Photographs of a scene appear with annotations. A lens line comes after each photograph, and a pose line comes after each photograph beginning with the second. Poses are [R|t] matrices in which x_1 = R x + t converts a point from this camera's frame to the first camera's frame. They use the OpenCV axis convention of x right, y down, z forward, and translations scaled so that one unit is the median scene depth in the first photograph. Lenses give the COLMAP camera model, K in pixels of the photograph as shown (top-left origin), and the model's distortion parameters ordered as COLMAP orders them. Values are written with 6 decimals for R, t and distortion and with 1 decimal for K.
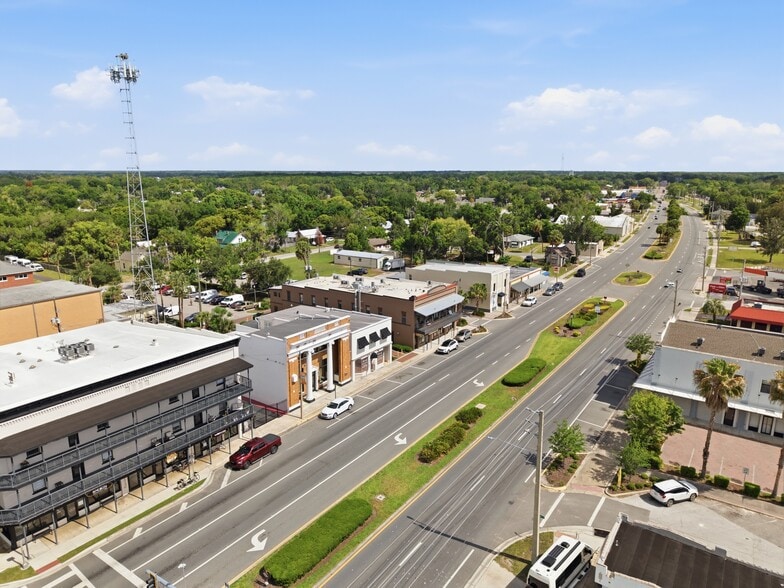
lens RADIAL K [[521.0, 0, 392.0], [0, 521.0, 294.0], [0, 0, 1]] dist [0.057481, -0.076400]
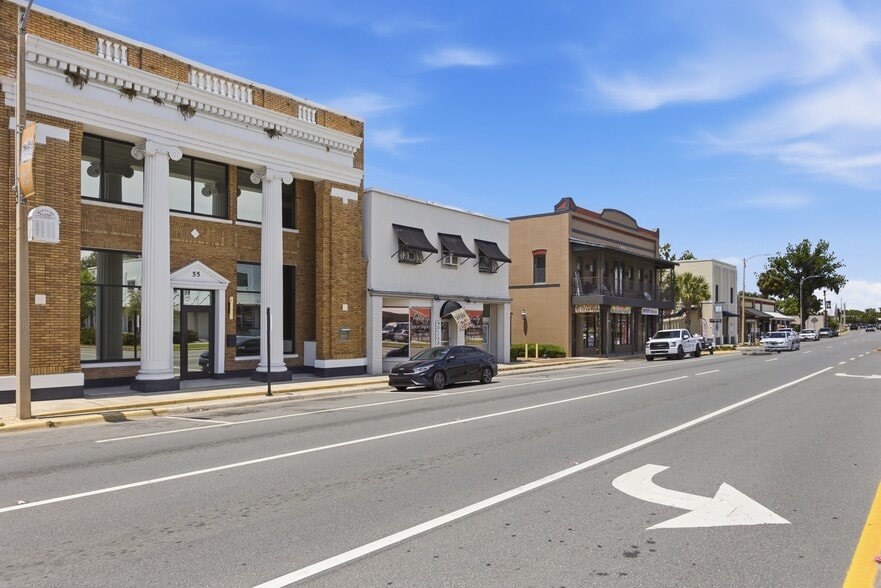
lens RADIAL K [[606.0, 0, 443.9], [0, 606.0, 328.6], [0, 0, 1]] dist [0.000199, -0.000036]
pose [[0.997154, -0.000212, -0.075396, -0.015396], [-0.016638, 0.974724, -0.222792, 0.224910], [0.073538, 0.223412, 0.971946, 0.723995]]
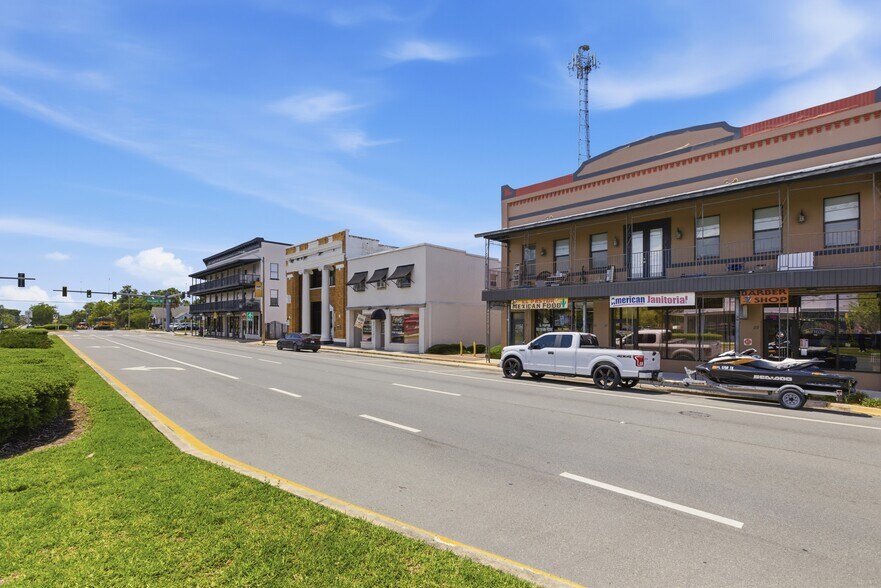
lens RADIAL K [[408.9, 0, 442.6], [0, 408.9, 313.9], [0, 0, 1]] dist [-0.001474, 0.000074]
pose [[-0.182098, -0.021867, -0.983037, 0.365383], [-0.227215, 0.973630, 0.020432, 0.103959], [0.956668, 0.227081, -0.182264, 1.232313]]
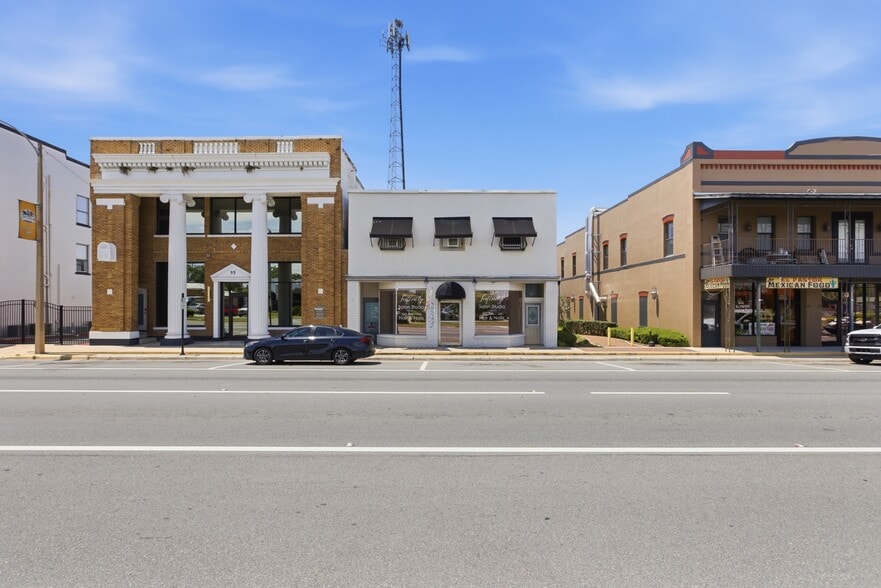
lens RADIAL K [[396.2, 0, 443.5], [0, 396.2, 304.0], [0, 0, 1]] dist [-0.003015, -0.000199]
pose [[0.572720, -0.002610, -0.819747, 0.167154], [-0.188299, 0.972837, -0.134653, 0.171913], [0.797832, 0.231476, 0.556671, 0.948498]]
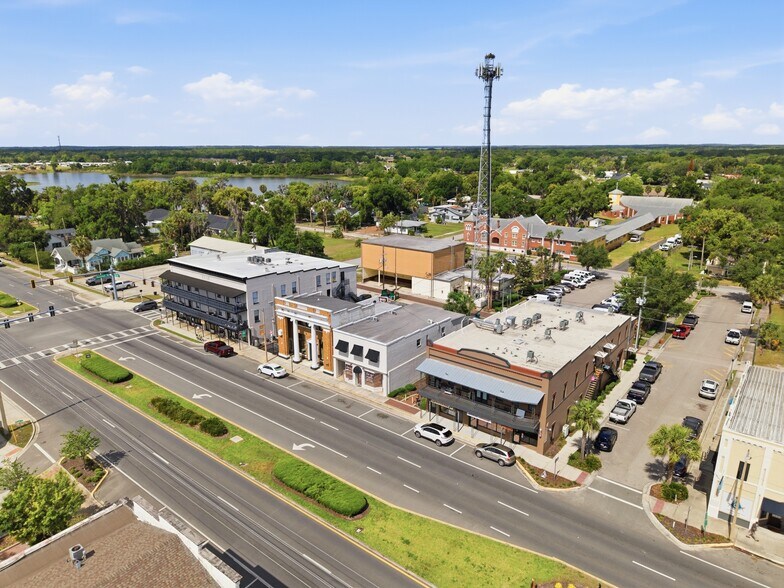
lens RADIAL K [[521.0, 0, 392.0], [0, 521.0, 294.0], [0, 0, 1]] dist [0.057481, -0.076400]
pose [[-0.052743, 0.272107, -0.960821, 0.877823], [-0.225794, 0.933992, 0.276903, -0.297664], [0.972746, 0.231553, 0.012178, 1.110324]]
